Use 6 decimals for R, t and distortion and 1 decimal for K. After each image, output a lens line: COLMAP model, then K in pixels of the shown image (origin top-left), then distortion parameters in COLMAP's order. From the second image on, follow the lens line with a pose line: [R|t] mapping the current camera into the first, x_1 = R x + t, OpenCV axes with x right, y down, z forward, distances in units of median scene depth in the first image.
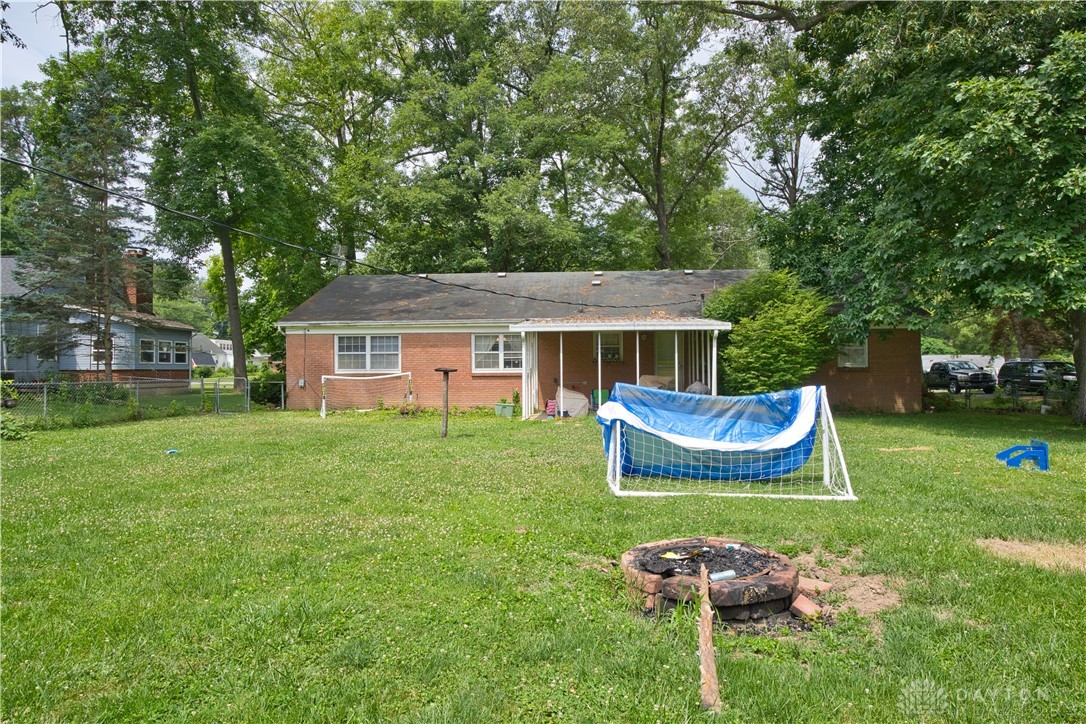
lens RADIAL K [[677.4, 0, 541.6], [0, 677.4, 363.9], [0, 0, 1]] dist [-0.010674, -0.000692]
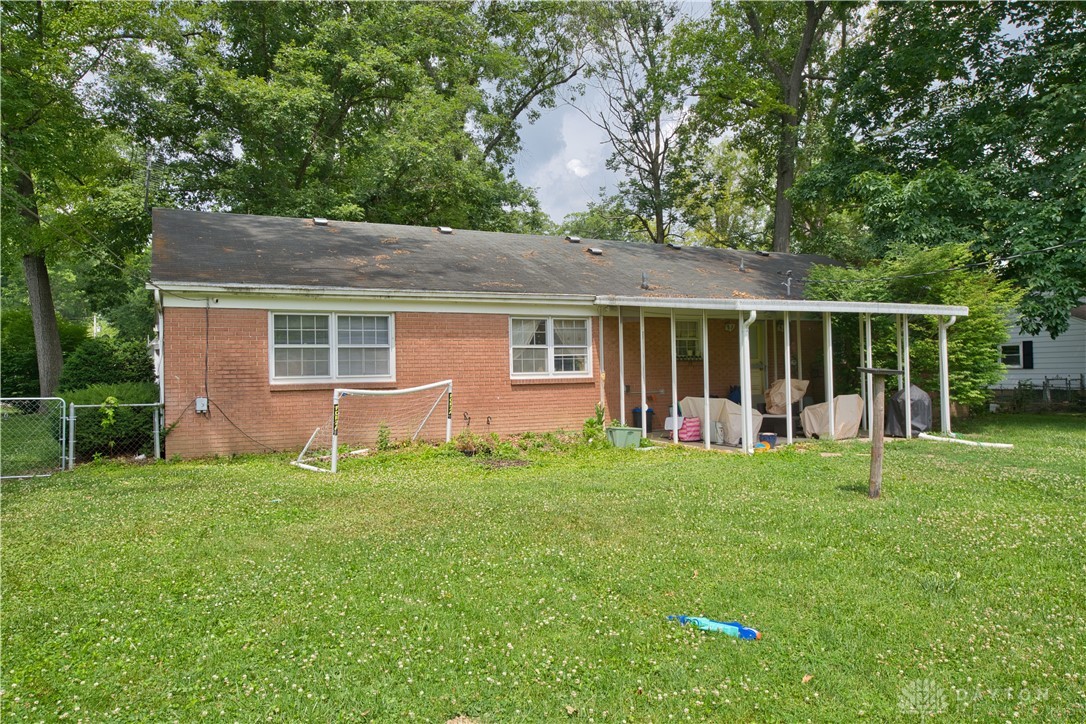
lens RADIAL K [[784.8, 0, 546.2], [0, 784.8, 360.2], [0, 0, 1]] dist [0.011309, 0.001186]
pose [[0.856987, -0.000808, 0.515338, -0.438657], [0.009334, 0.999859, -0.013955, 0.005655], [-0.515254, 0.016770, 0.856873, 0.368543]]
